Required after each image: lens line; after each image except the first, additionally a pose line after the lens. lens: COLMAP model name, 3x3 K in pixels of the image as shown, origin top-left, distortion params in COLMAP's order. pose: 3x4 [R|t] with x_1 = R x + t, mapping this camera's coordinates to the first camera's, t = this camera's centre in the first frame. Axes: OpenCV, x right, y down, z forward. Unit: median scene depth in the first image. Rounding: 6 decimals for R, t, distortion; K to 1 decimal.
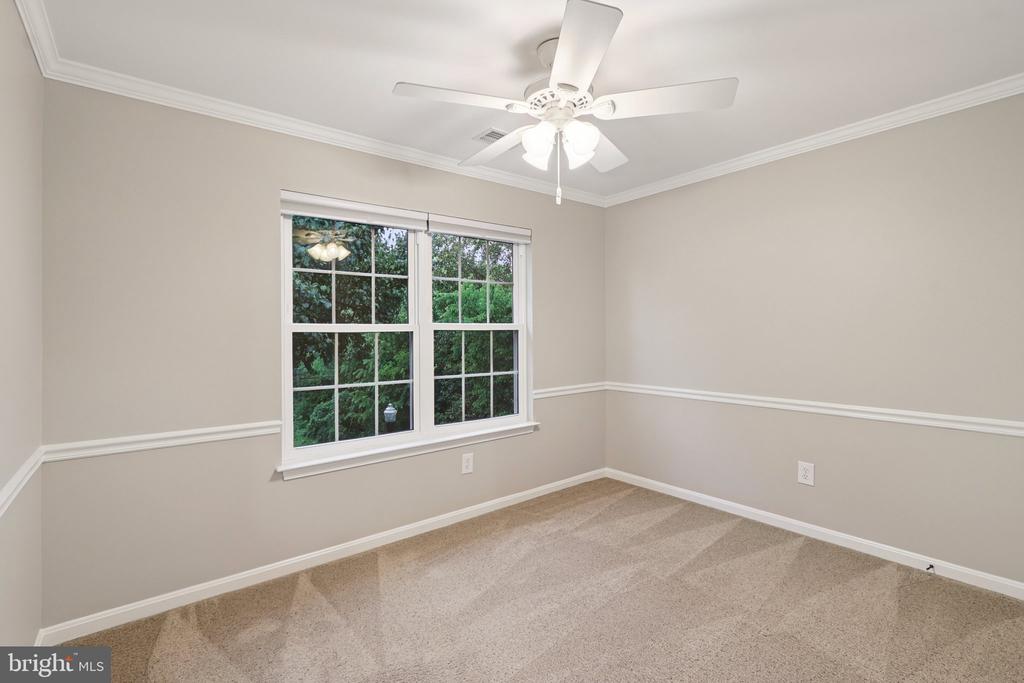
lens RADIAL K [[477.9, 0, 498.7], [0, 477.9, 333.0], [0, 0, 1]] dist [0.000596, -0.000002]
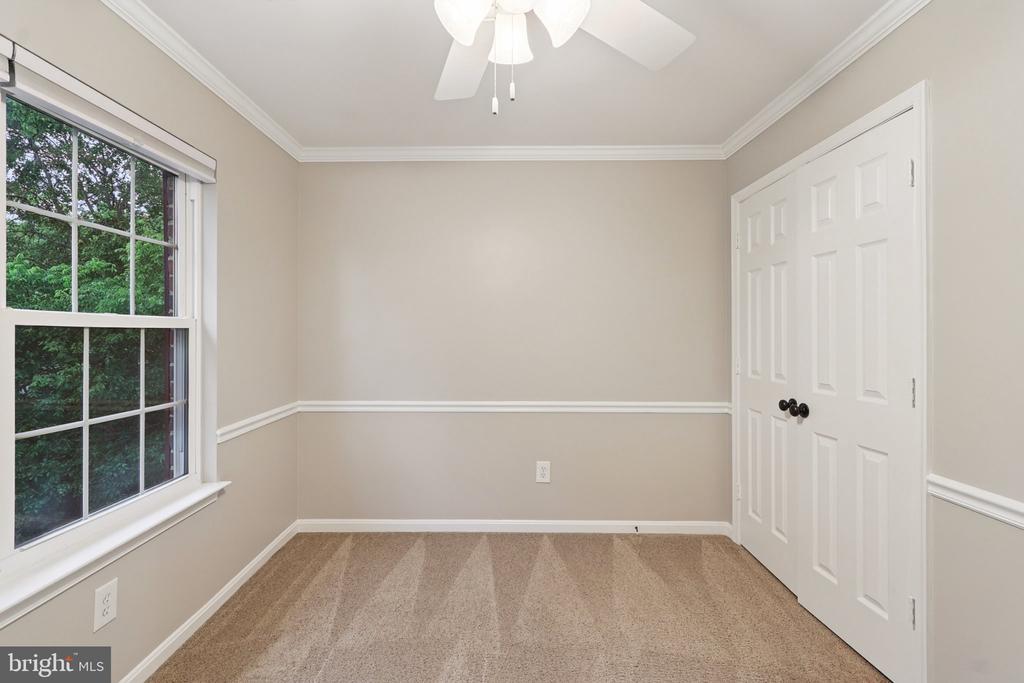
lens RADIAL K [[477.9, 0, 498.7], [0, 477.9, 333.0], [0, 0, 1]] dist [0.000596, -0.000002]
pose [[0.613695, 0.007399, 0.789509, -0.195724], [-0.006086, 0.999971, -0.004640, -0.000019], [-0.789520, -0.001958, 0.613722, 0.378350]]
